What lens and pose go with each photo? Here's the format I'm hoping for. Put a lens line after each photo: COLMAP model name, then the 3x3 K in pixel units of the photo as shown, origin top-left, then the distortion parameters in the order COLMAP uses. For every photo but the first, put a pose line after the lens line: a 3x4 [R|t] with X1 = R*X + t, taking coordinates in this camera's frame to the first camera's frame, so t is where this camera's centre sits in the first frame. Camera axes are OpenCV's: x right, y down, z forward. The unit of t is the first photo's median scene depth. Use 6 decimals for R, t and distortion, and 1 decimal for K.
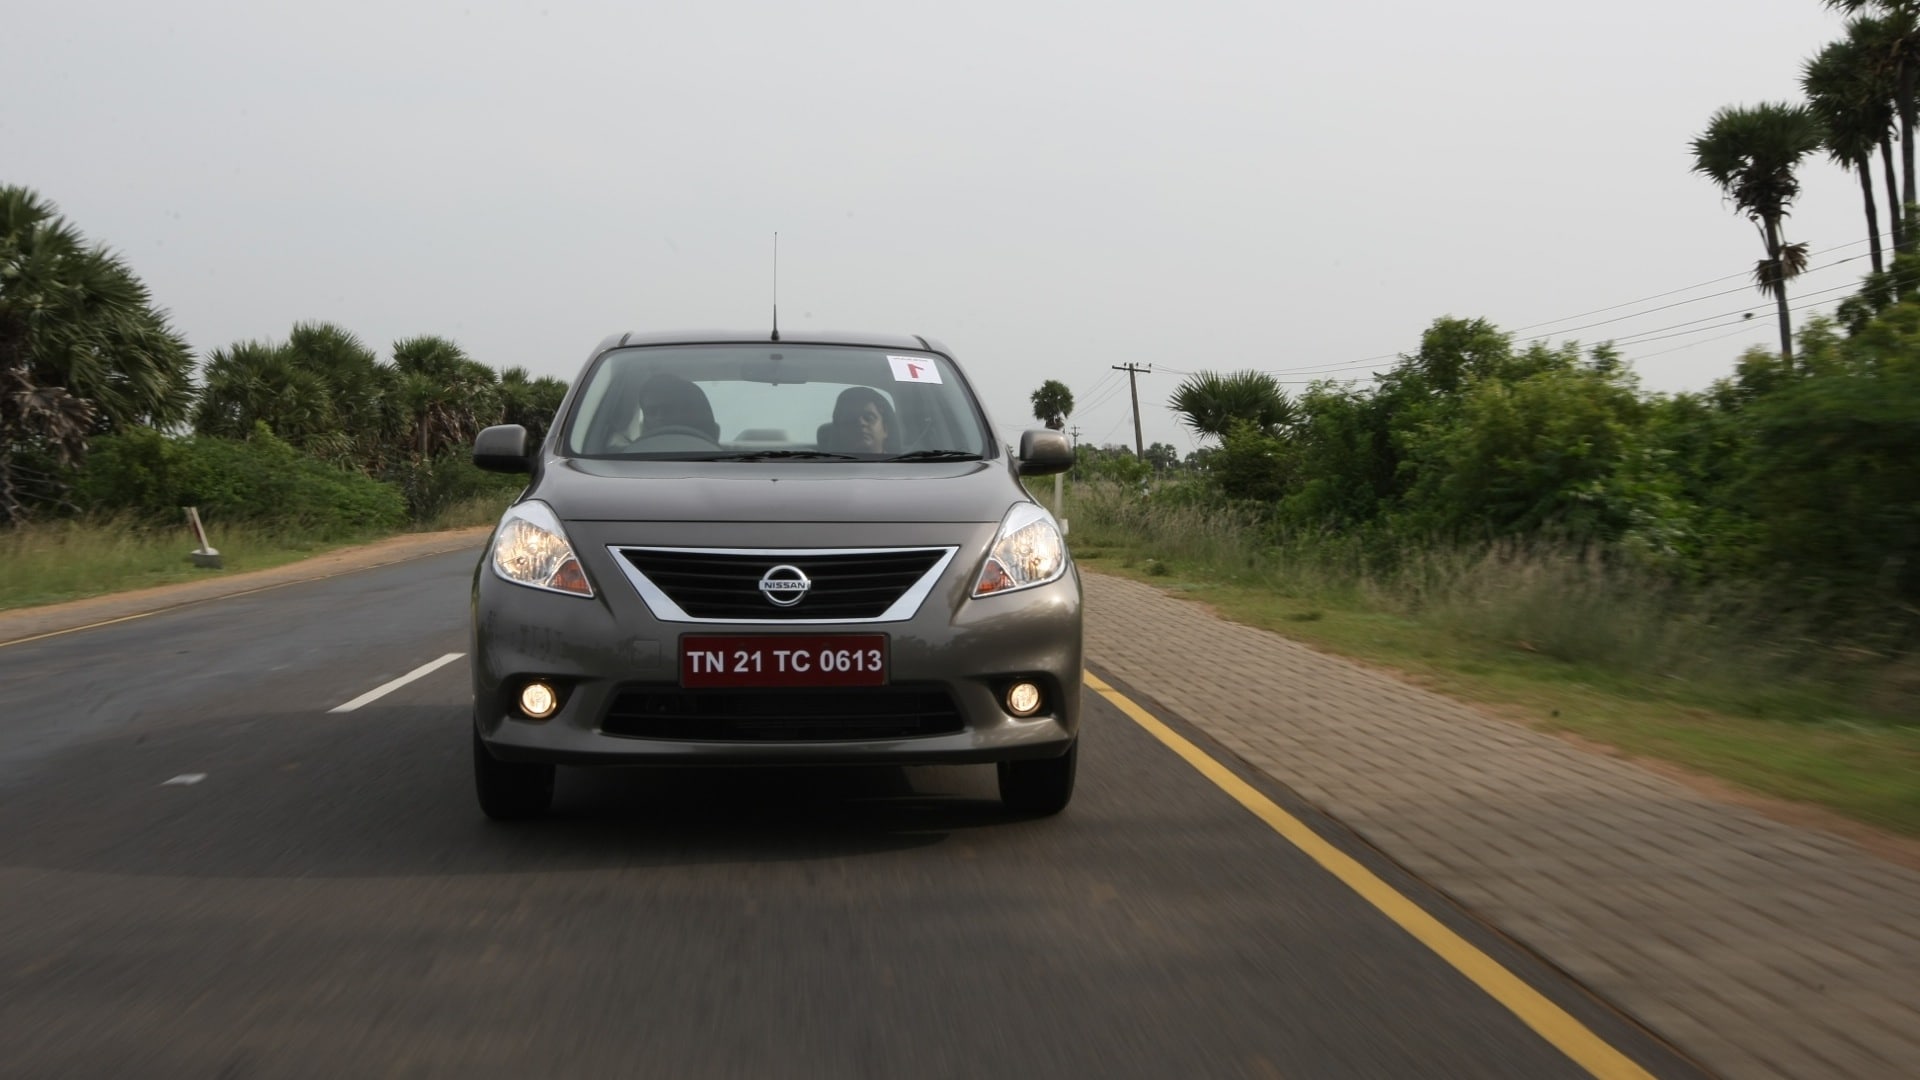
lens RADIAL K [[2287.7, 0, 960.0], [0, 2287.7, 540.0], [0, 0, 1]] dist [-0.004281, 0.001255]
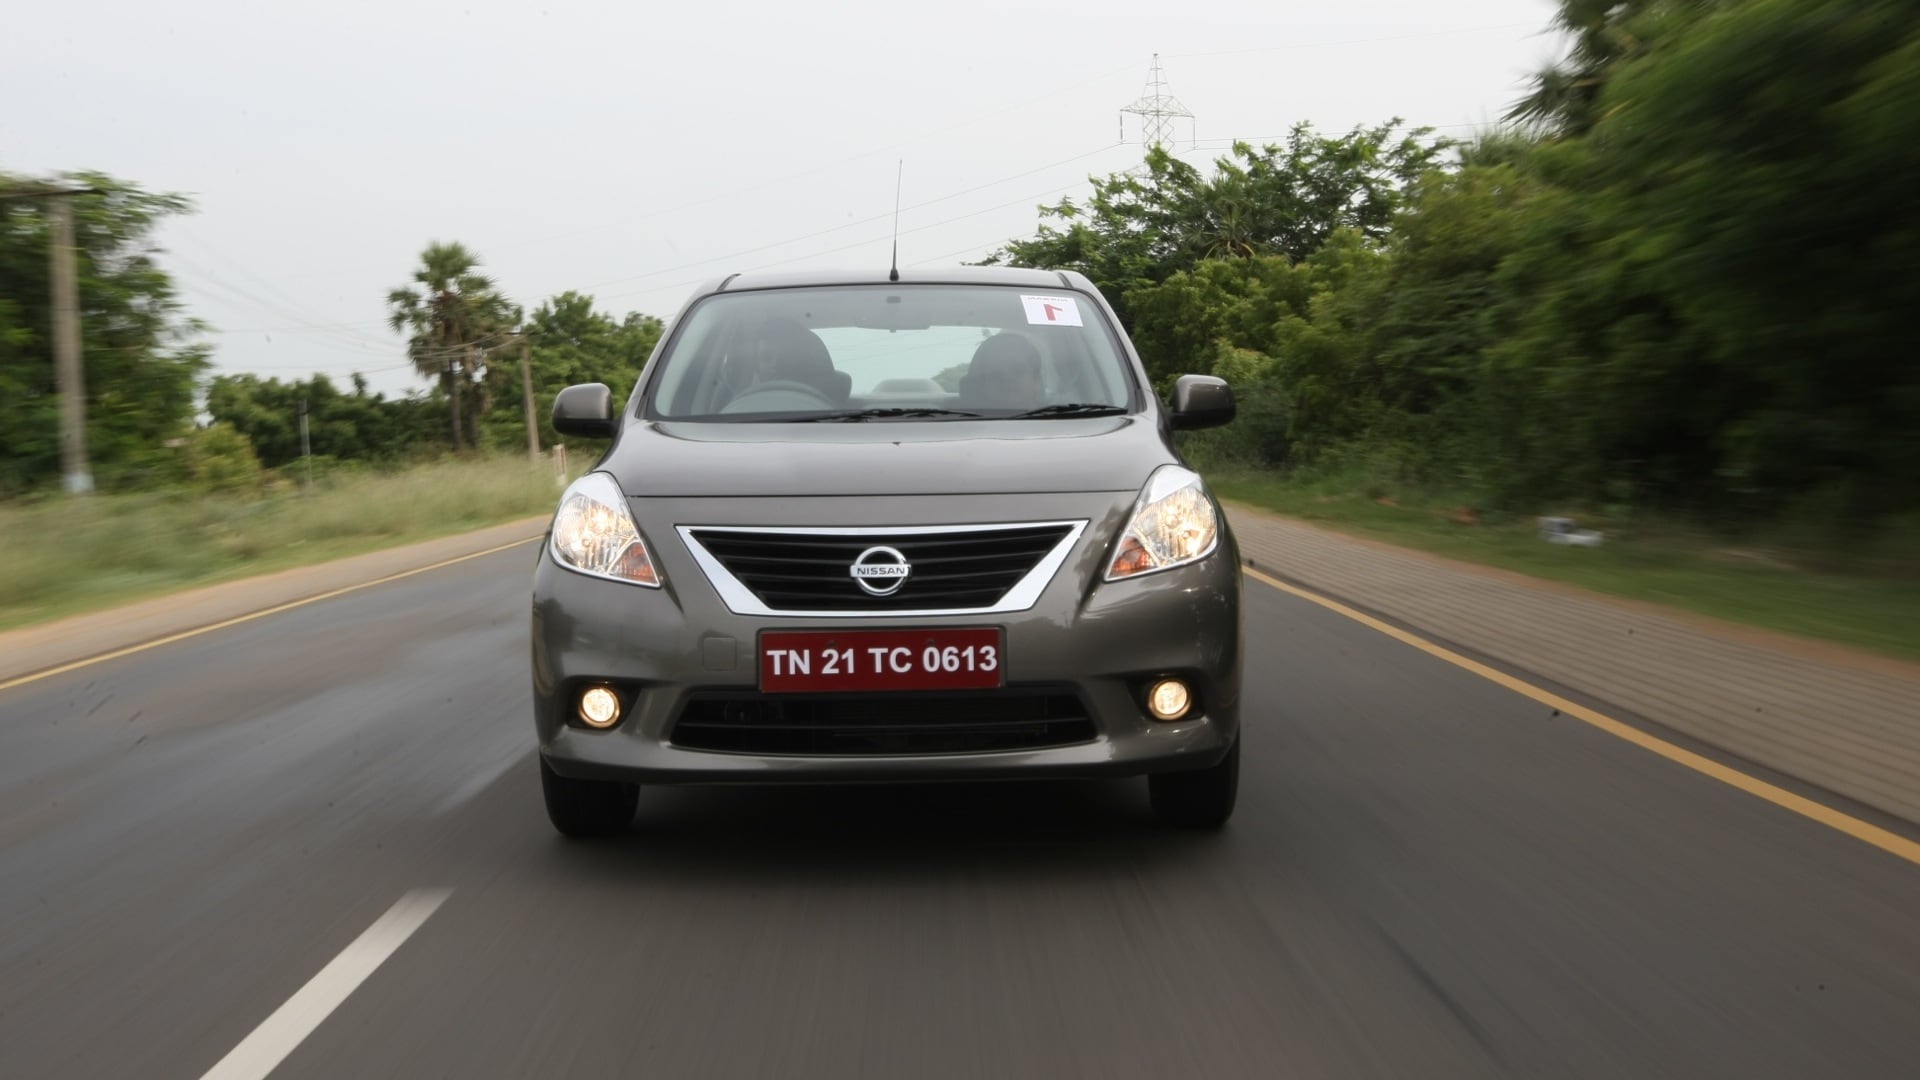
lens RADIAL K [[2287.7, 0, 960.0], [0, 2287.7, 540.0], [0, 0, 1]] dist [-0.004281, 0.001255]
pose [[0.995889, -0.013914, -0.089509, 0.028501], [0.016265, 0.999540, 0.025589, -0.012709], [0.089112, -0.026940, 0.995657, 0.159889]]
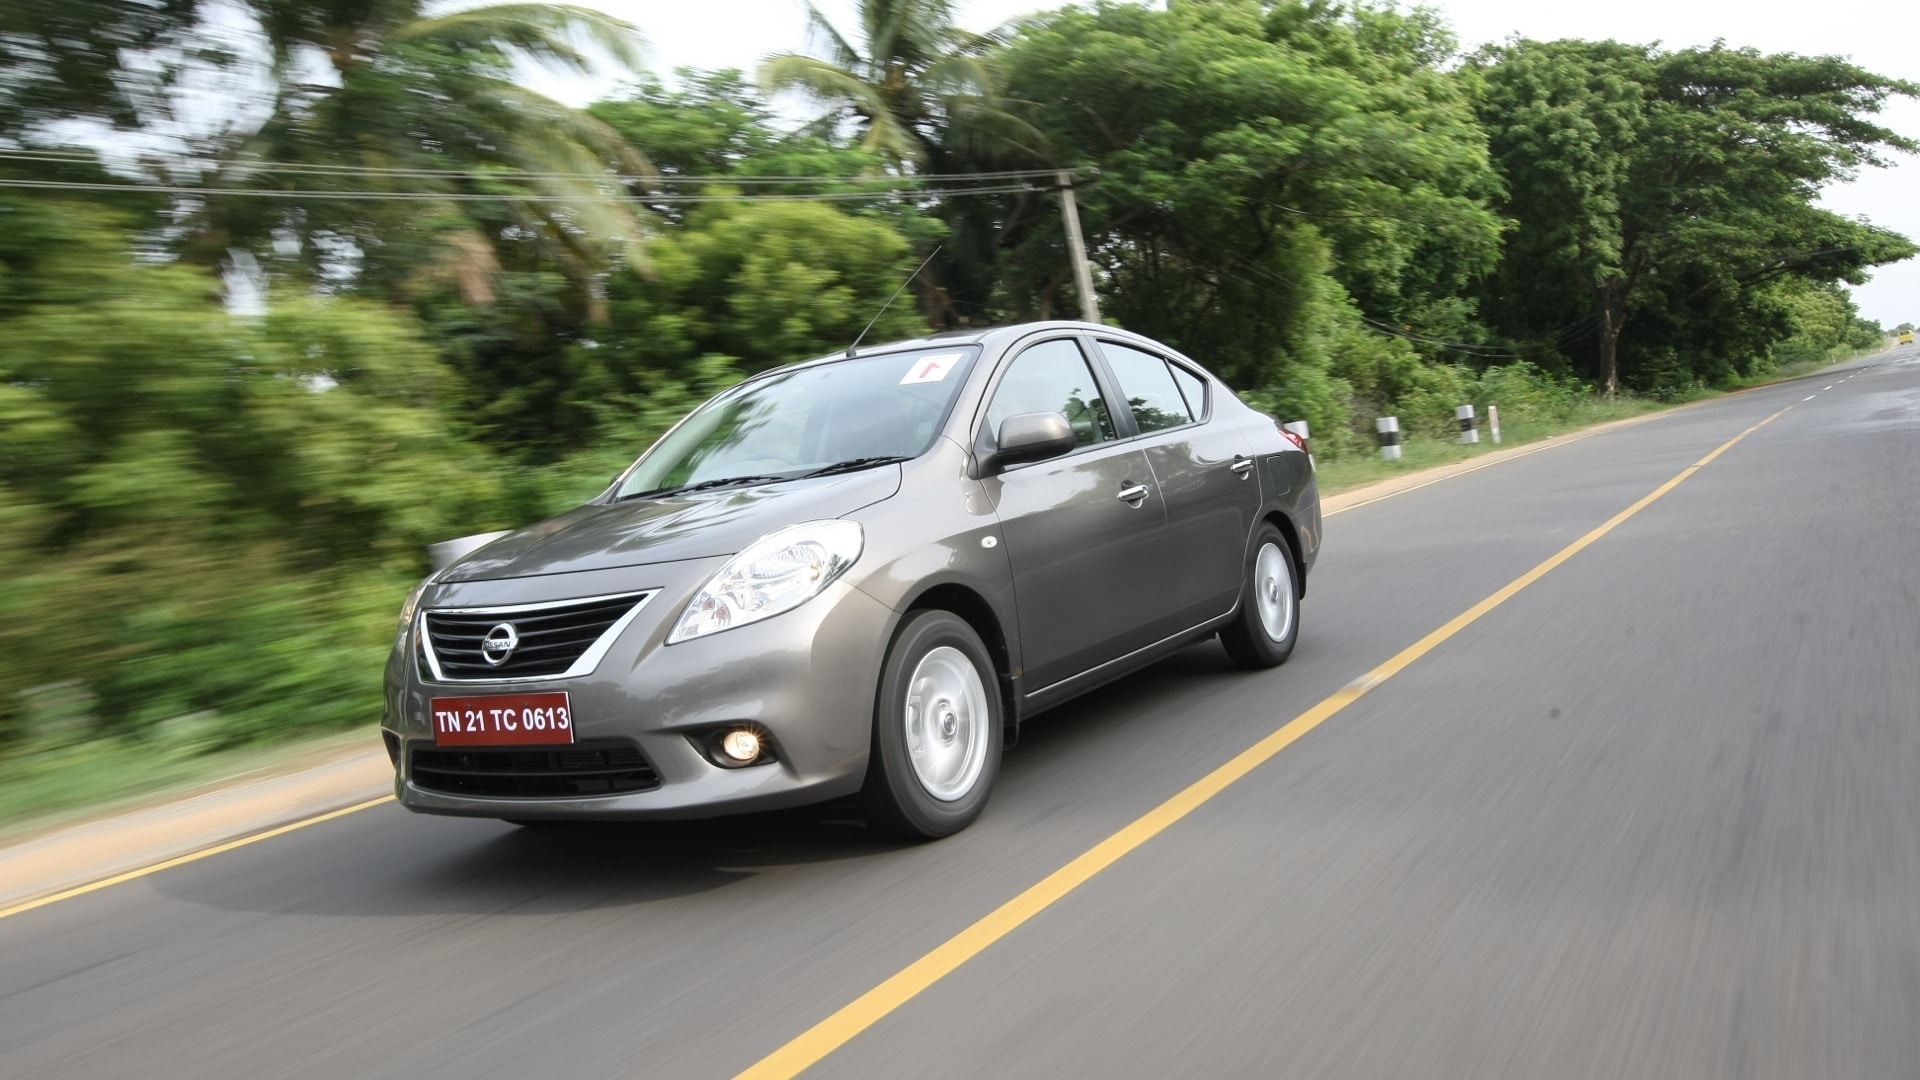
lens RADIAL K [[1482.7, 0, 960.0], [0, 1482.7, 540.0], [0, 0, 1]] dist [0.004645, 0.000344]
pose [[0.773596, -0.073082, -0.629451, 0.493779], [0.116319, 0.992826, 0.027684, -0.020076], [0.622912, -0.094633, 0.776547, 0.623300]]
